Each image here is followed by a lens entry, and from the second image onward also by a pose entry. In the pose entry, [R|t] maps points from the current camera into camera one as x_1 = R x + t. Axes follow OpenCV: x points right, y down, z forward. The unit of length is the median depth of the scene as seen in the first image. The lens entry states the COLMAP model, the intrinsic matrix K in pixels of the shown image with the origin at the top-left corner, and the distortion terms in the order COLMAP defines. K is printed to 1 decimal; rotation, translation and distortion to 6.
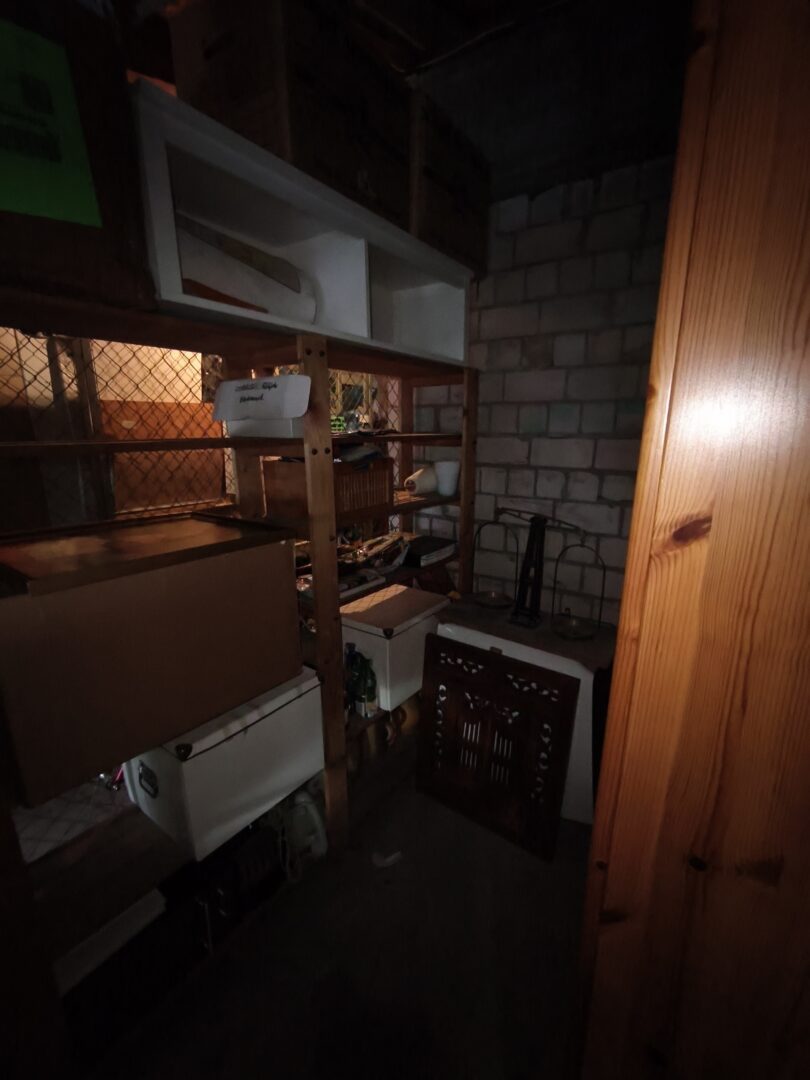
lens RADIAL K [[479.8, 0, 401.4], [0, 479.8, 555.5], [0, 0, 1]] dist [0.002594, 0.000335]
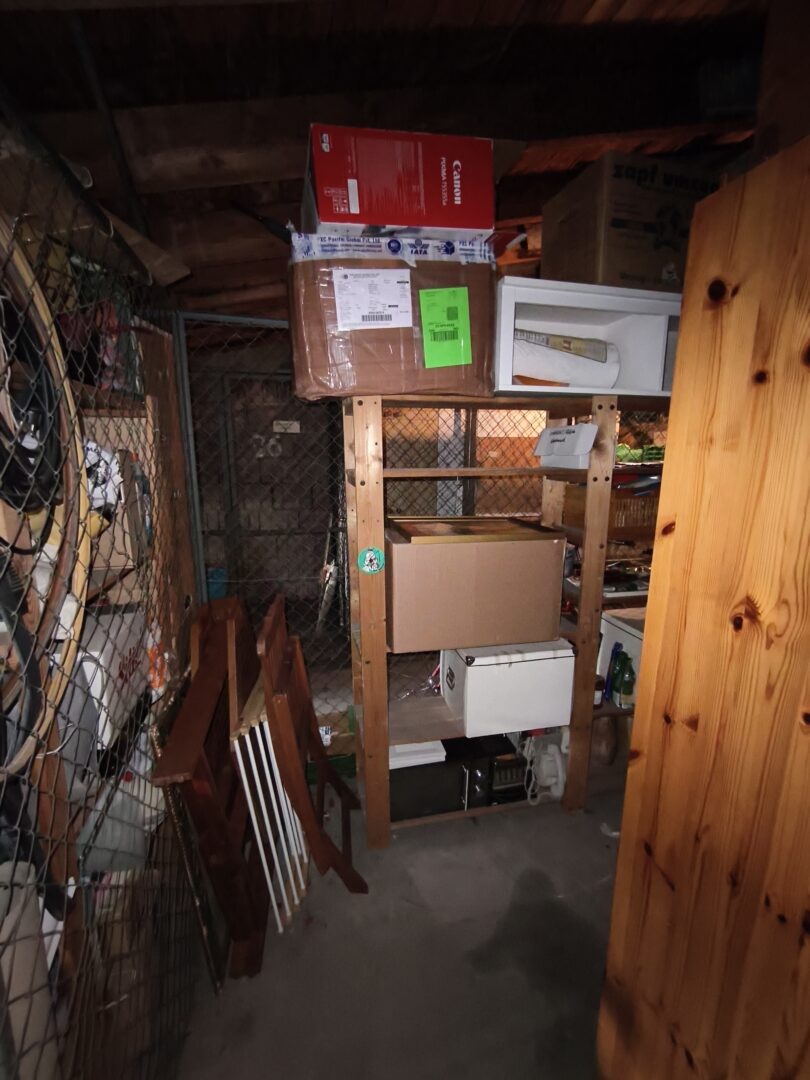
lens RADIAL K [[479.8, 0, 406.6], [0, 479.8, 544.7], [0, 0, 1]] dist [0.002594, 0.000335]
pose [[0.756633, 0.129187, -0.640951, 0.295413], [-0.171258, 0.985220, -0.003591, 0.056140], [0.631013, 0.112485, 0.767574, -0.328782]]
